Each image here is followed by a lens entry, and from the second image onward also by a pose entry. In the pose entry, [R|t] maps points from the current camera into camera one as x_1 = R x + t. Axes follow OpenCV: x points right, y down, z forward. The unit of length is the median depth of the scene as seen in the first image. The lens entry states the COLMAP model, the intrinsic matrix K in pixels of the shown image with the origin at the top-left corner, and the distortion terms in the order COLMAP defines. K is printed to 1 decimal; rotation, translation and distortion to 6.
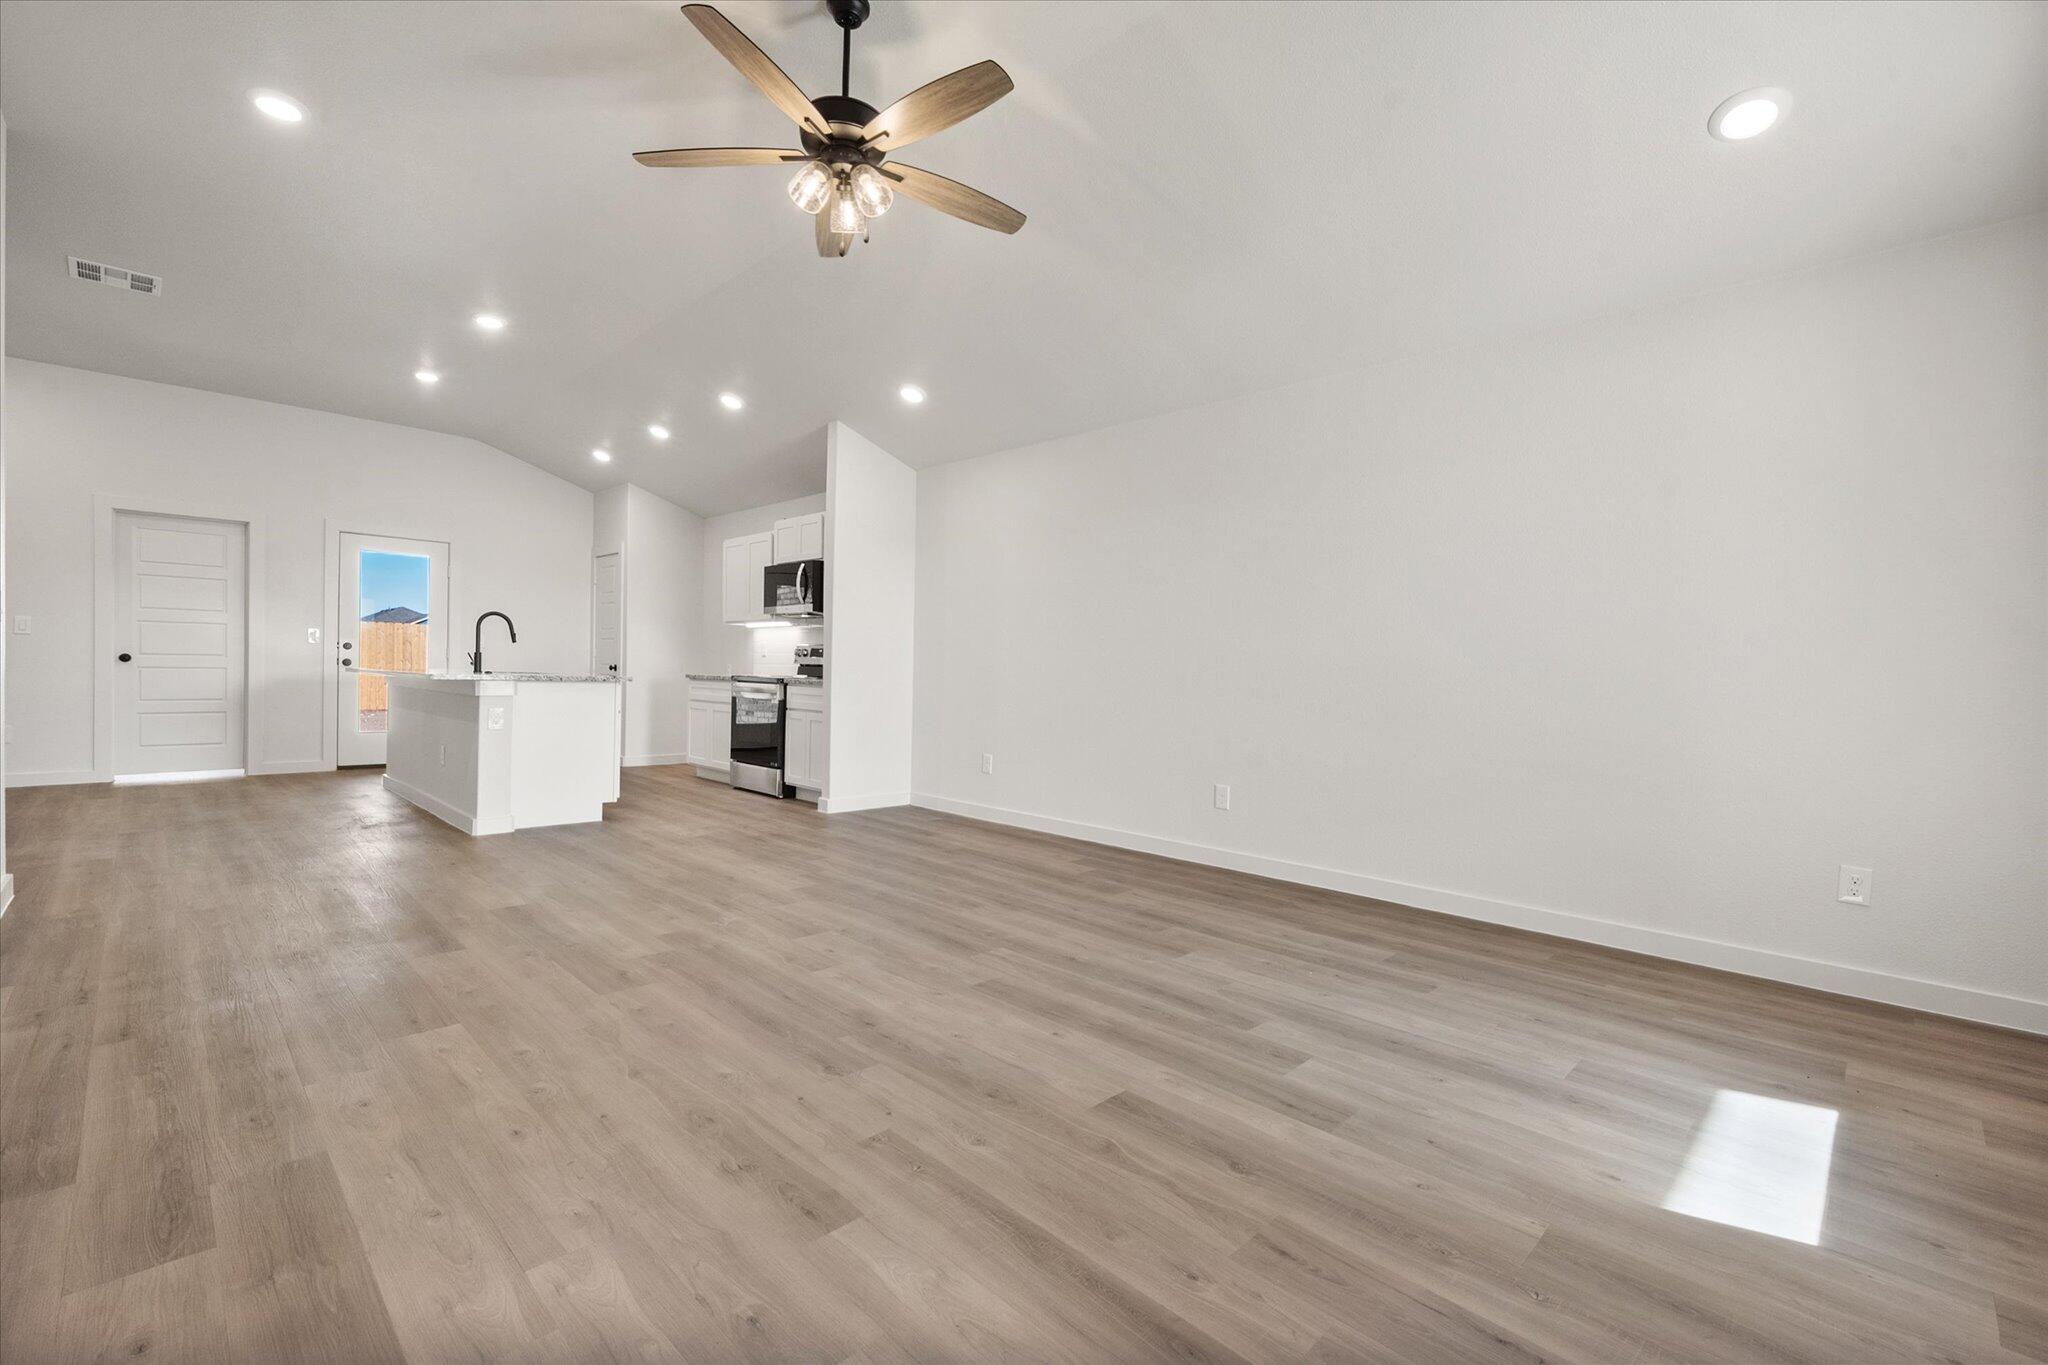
lens RADIAL K [[893.4, 0, 1033.5], [0, 893.4, 687.6], [0, 0, 1]] dist [0.001610, 0.000388]
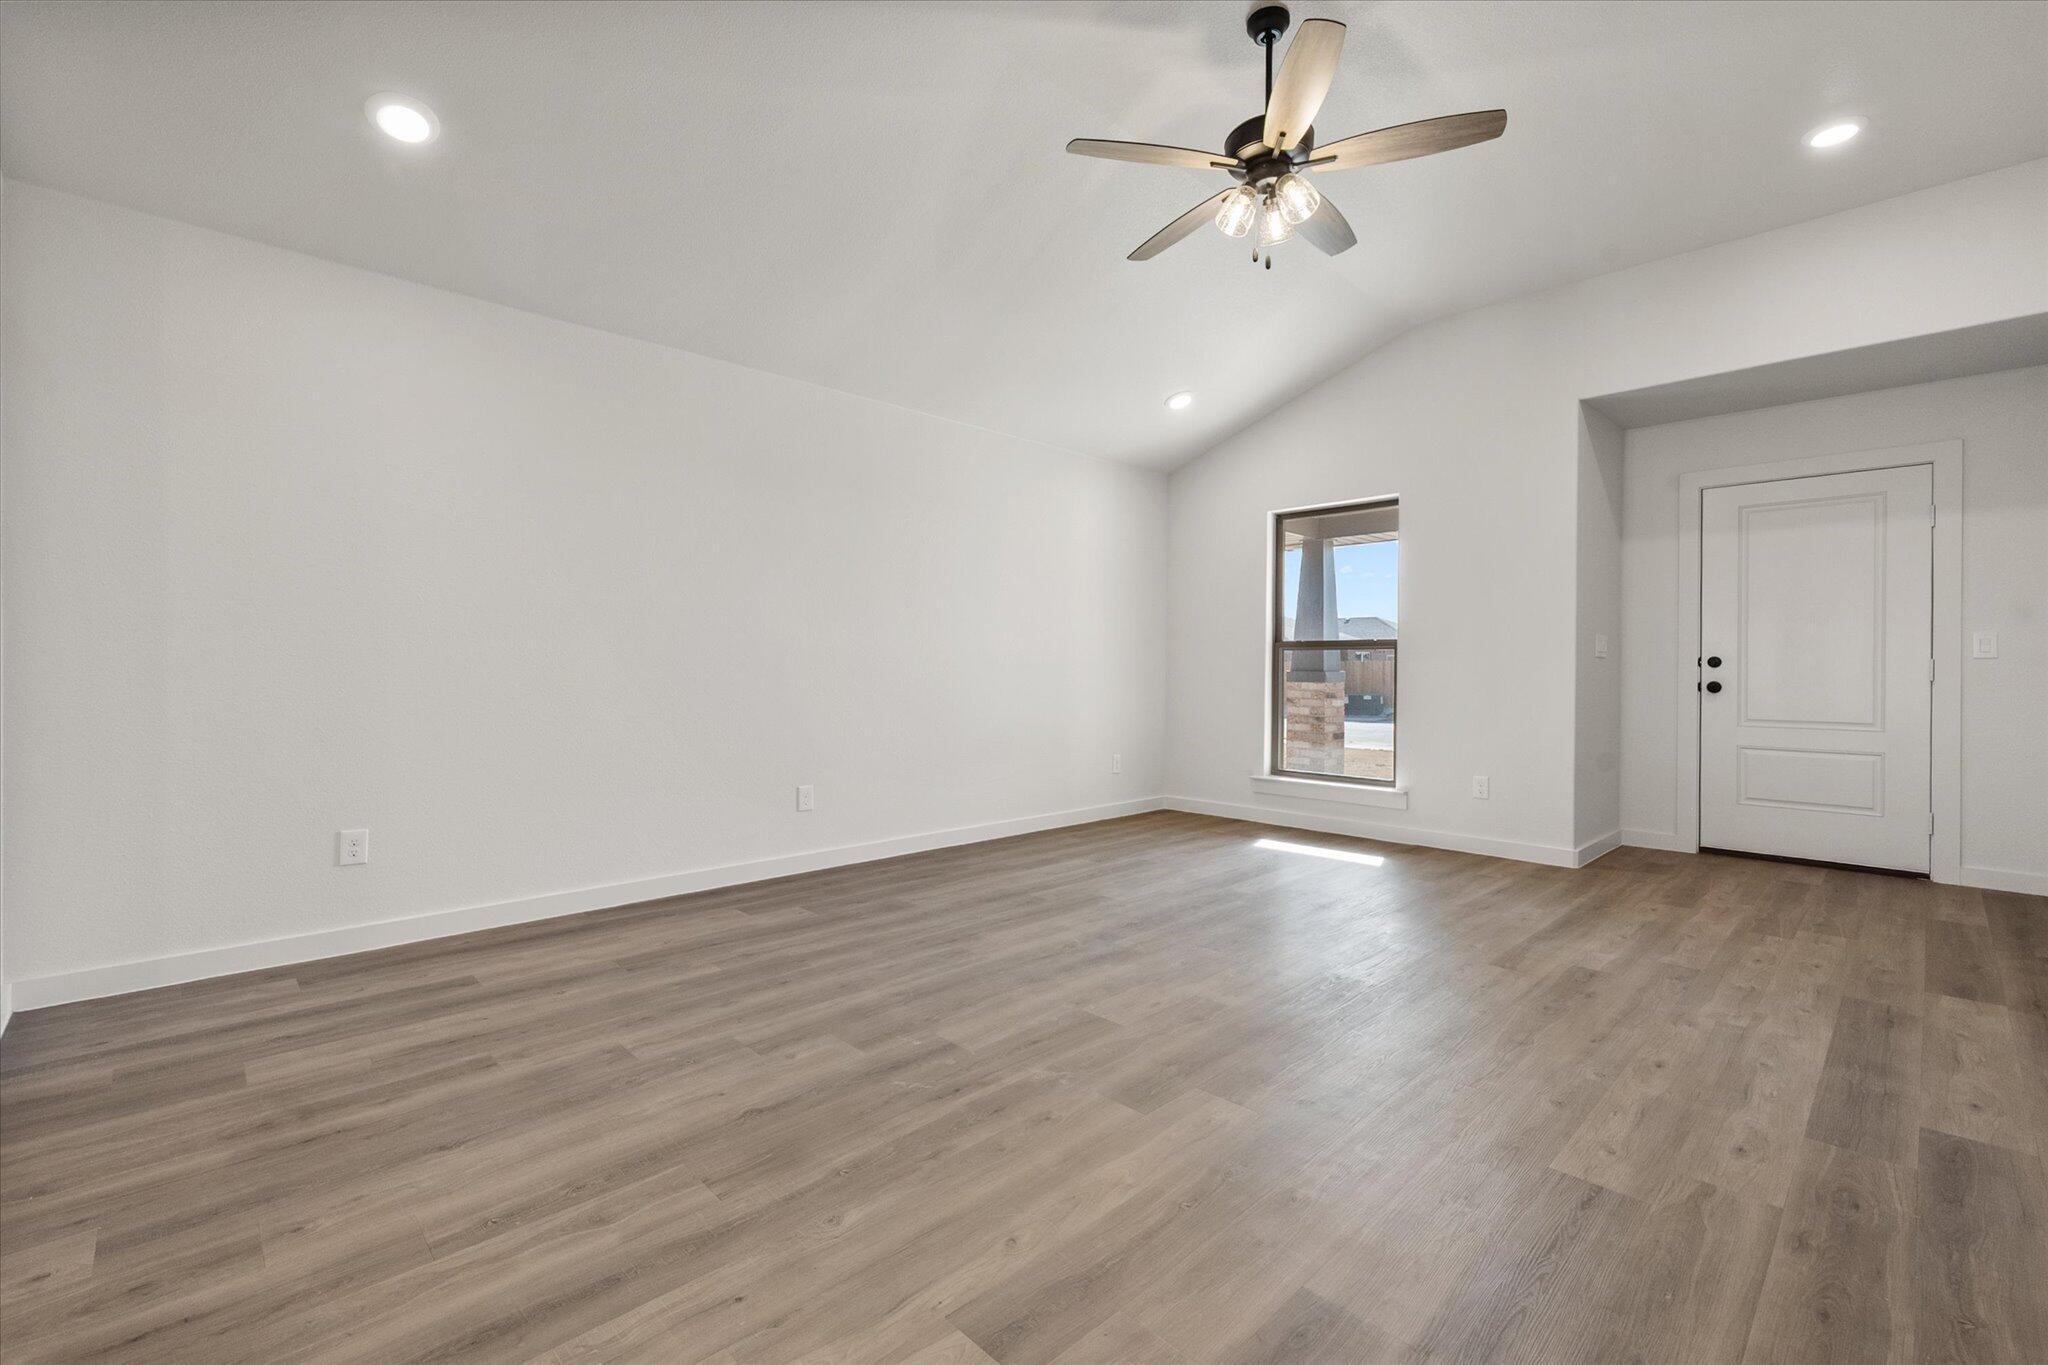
lens RADIAL K [[893.4, 0, 1015.2], [0, 893.4, 666.2], [0, 0, 1]] dist [0.001610, 0.000388]
pose [[0.012680, -0.021618, 0.999686, -0.887486], [0.015190, 0.999655, 0.021424, -0.043065], [-0.999804, 0.014914, 0.013004, 0.915427]]
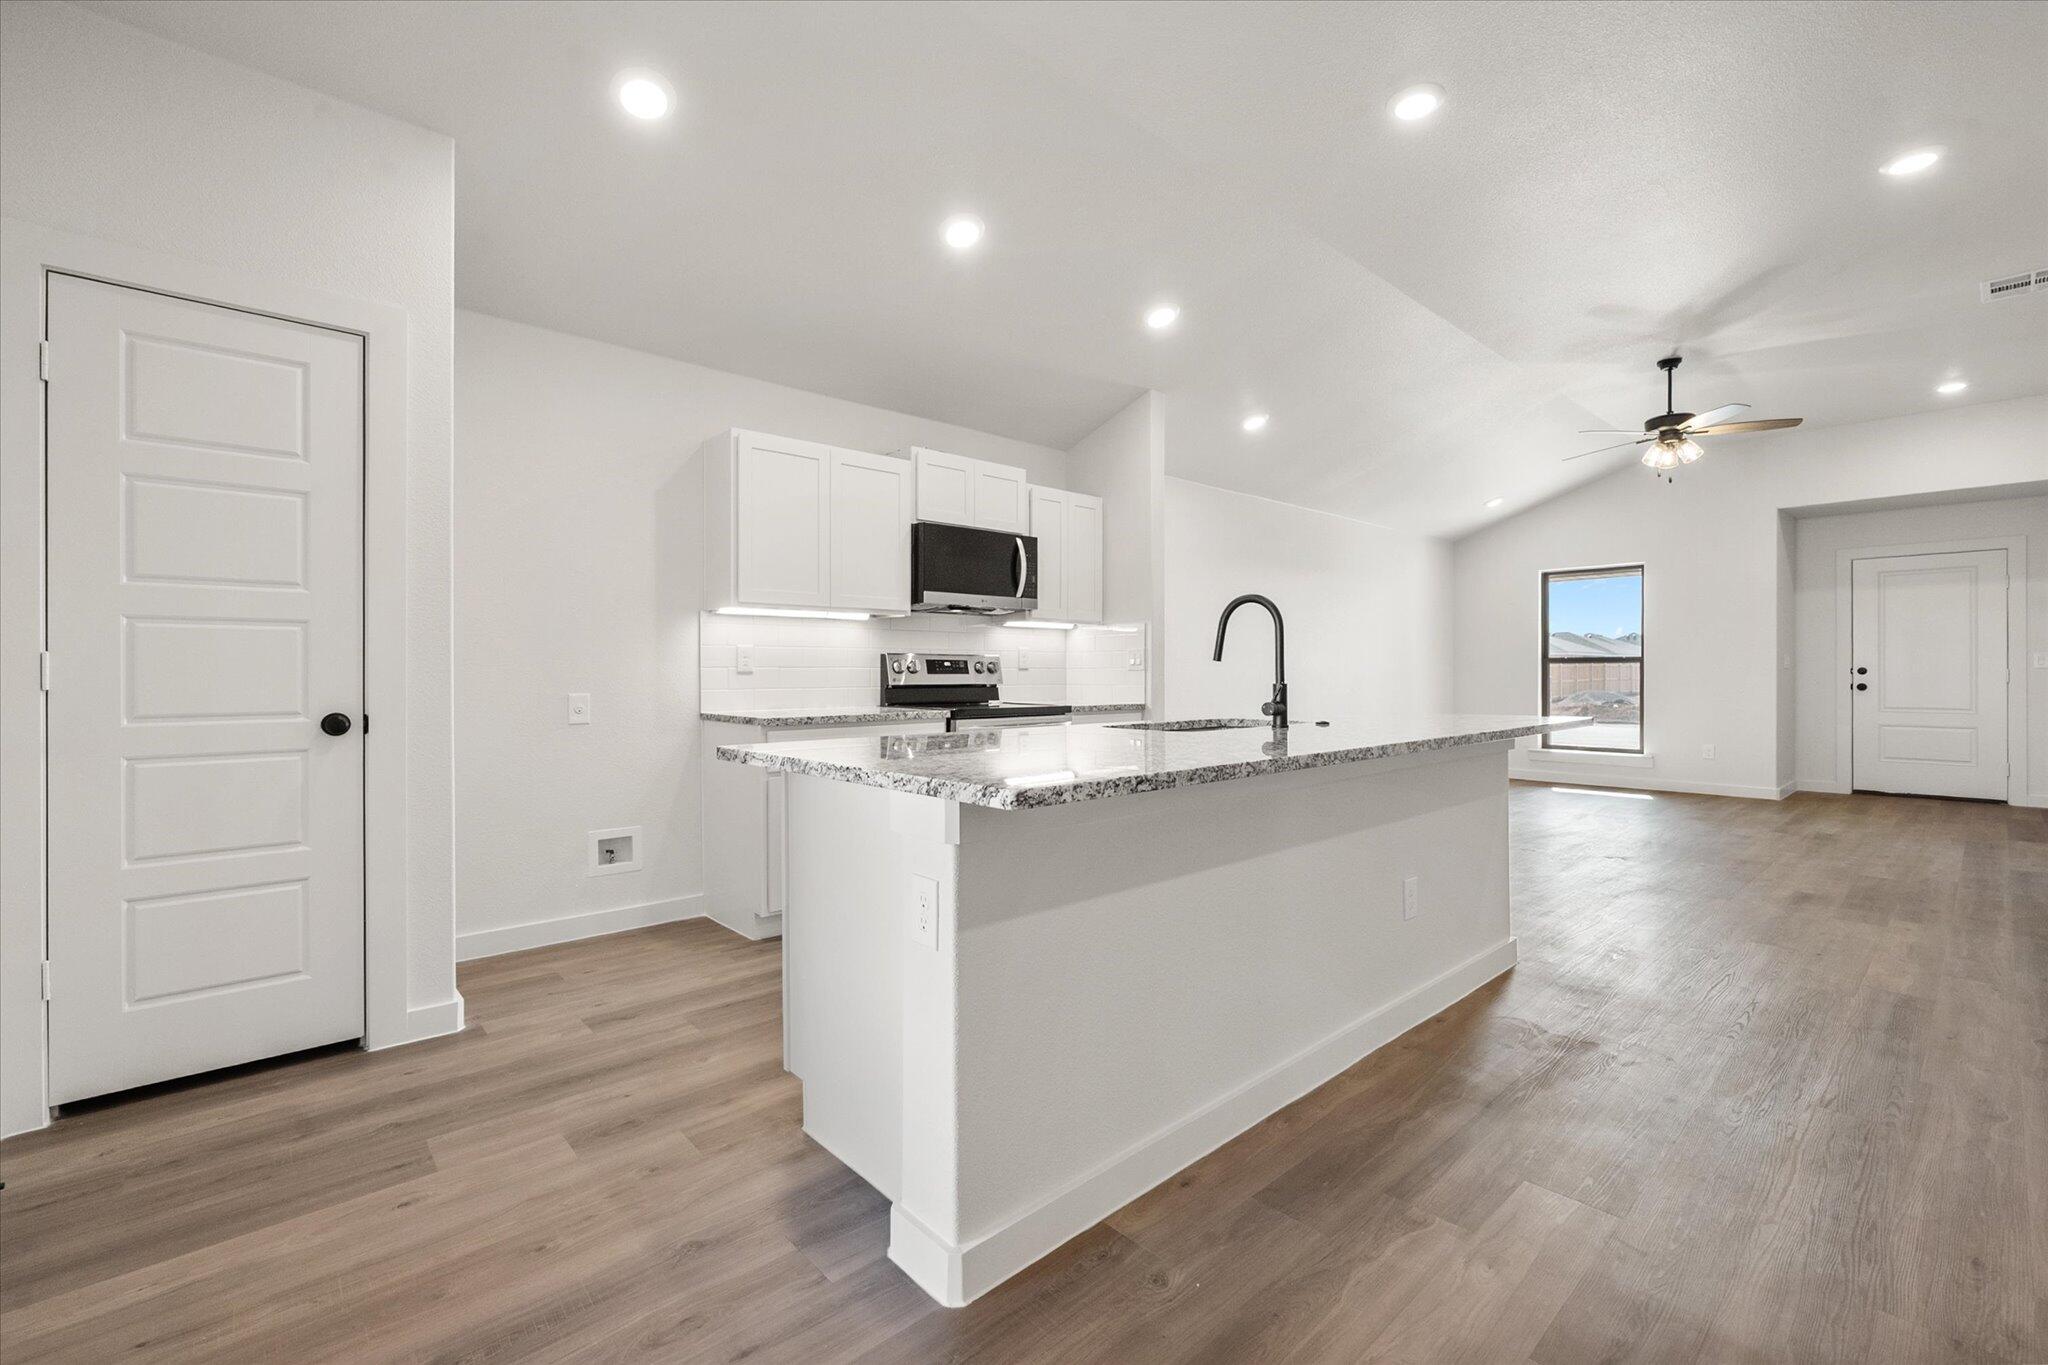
lens RADIAL K [[849.9, 0, 1059.3], [0, 849.9, 668.0], [0, 0, 1]] dist [0.001990, -0.000231]
pose [[0.048225, -0.018798, 0.998660, -1.631581], [0.022035, 0.999600, 0.017752, -0.089683], [-0.998593, 0.021150, 0.048620, 1.682714]]
